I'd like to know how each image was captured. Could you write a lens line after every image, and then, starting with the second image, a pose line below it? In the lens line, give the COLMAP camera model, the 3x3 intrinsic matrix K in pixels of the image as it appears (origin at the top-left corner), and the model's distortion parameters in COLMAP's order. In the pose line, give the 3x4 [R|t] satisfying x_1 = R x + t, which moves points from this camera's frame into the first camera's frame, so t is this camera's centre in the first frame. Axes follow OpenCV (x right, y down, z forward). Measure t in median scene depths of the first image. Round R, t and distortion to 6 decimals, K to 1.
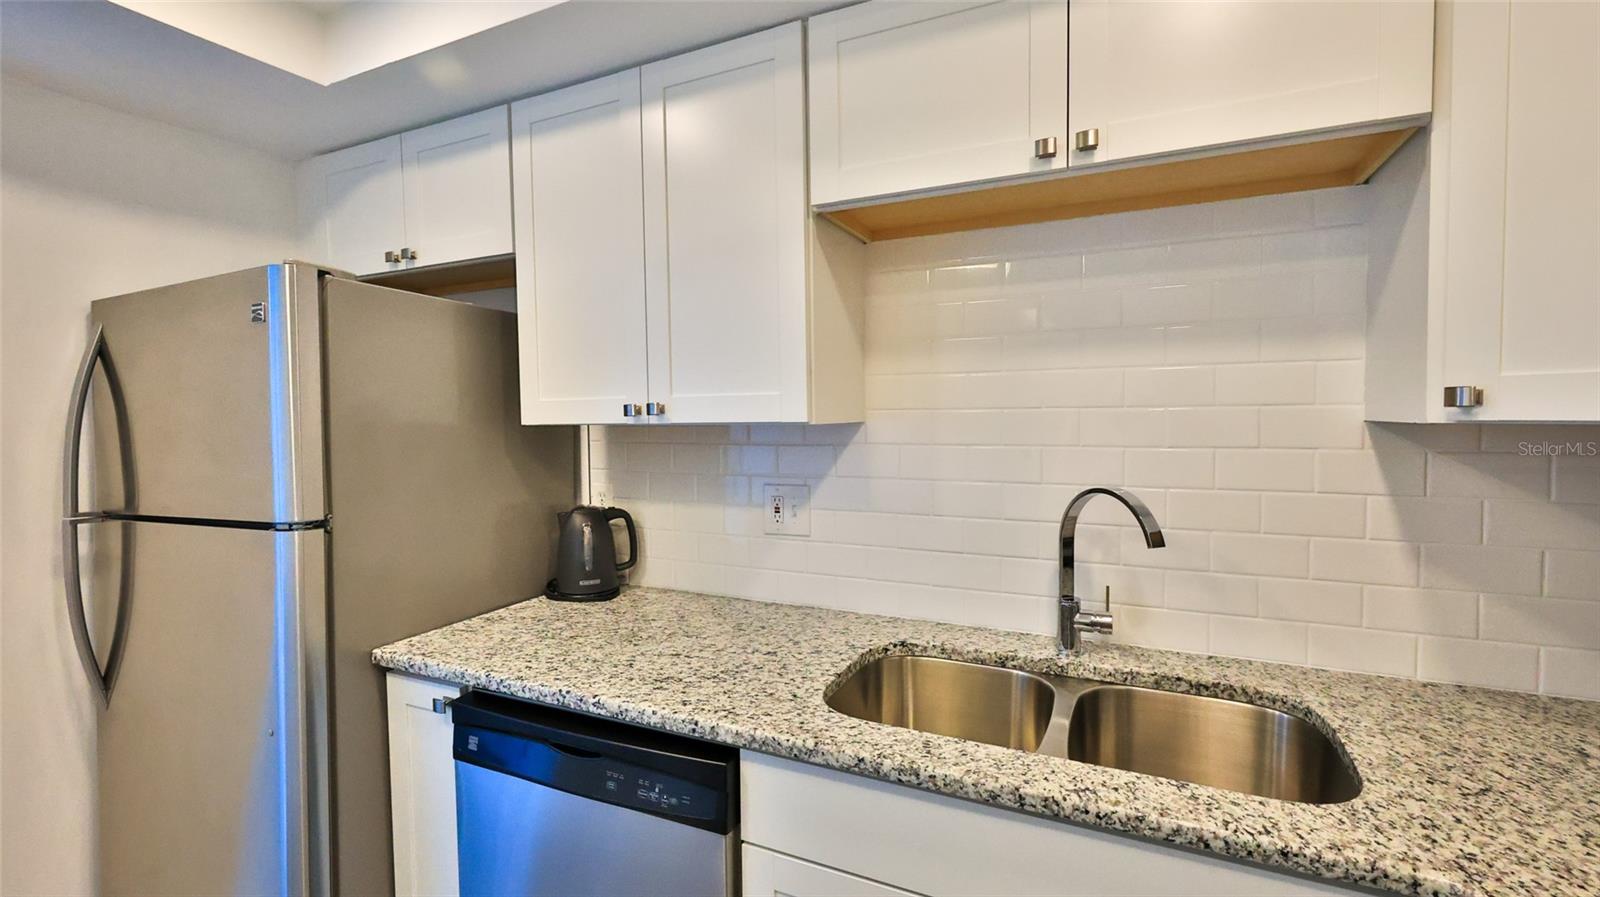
lens RADIAL K [[716.0, 0, 794.8], [0, 716.0, 443.1], [0, 0, 1]] dist [0.002852, -0.000310]
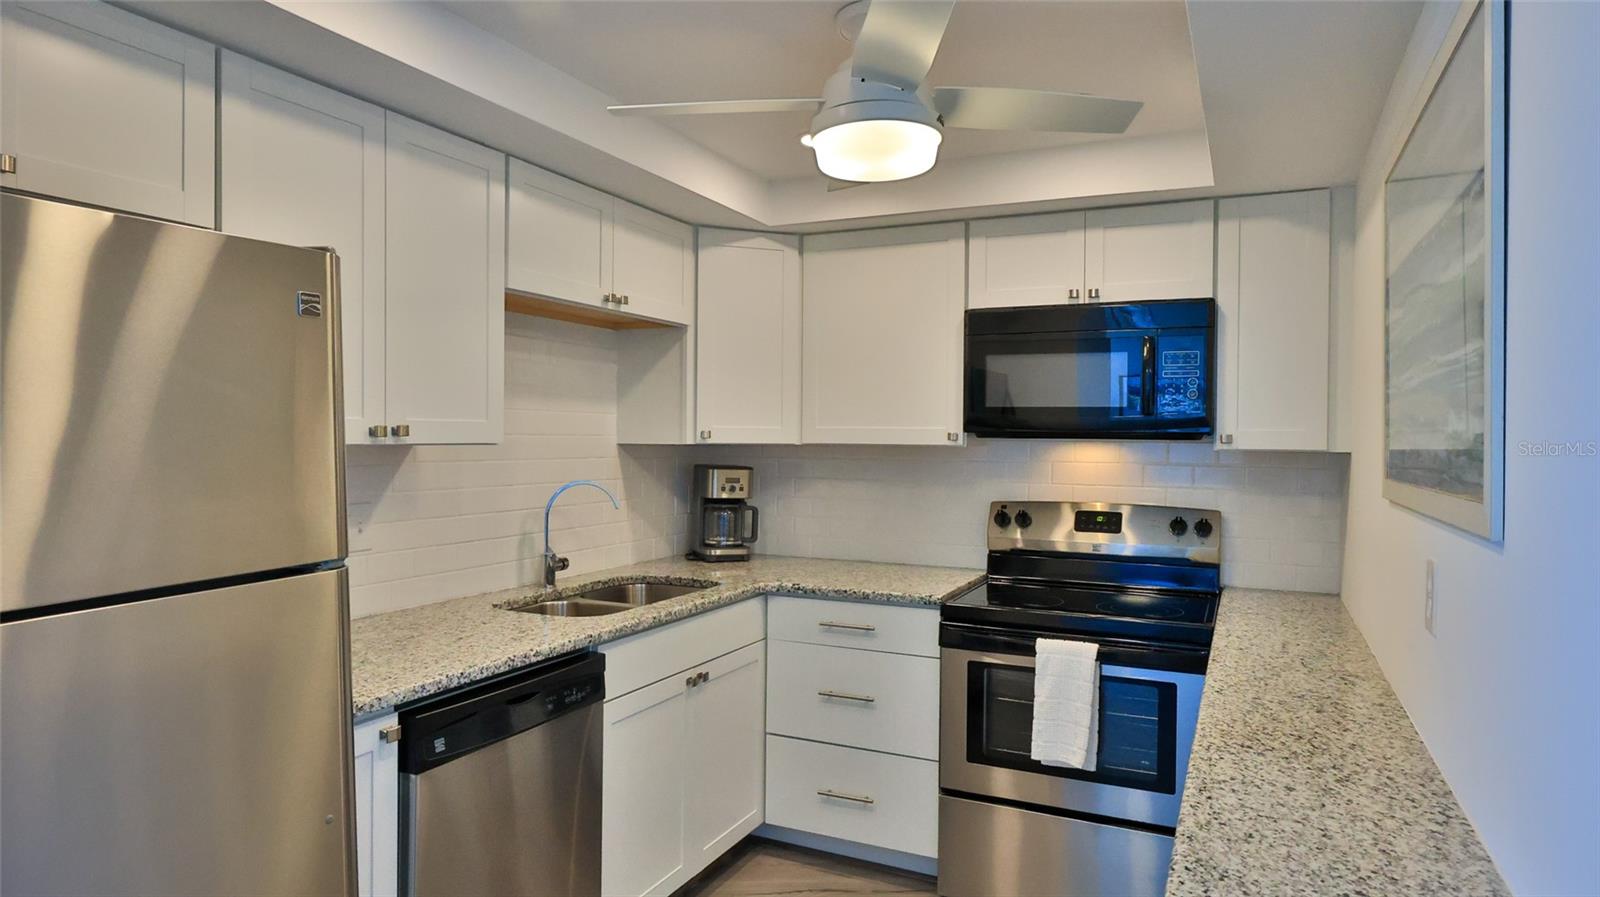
lens RADIAL K [[960.1, 0, 797.7], [0, 960.1, 447.5], [0, 0, 1]] dist [0.000122, 0.000151]
pose [[-0.011013, 0.000646, 0.999939, -1.894735], [0.033199, 0.999449, -0.000280, -0.002150], [-0.999388, 0.033194, -0.011028, 0.479674]]
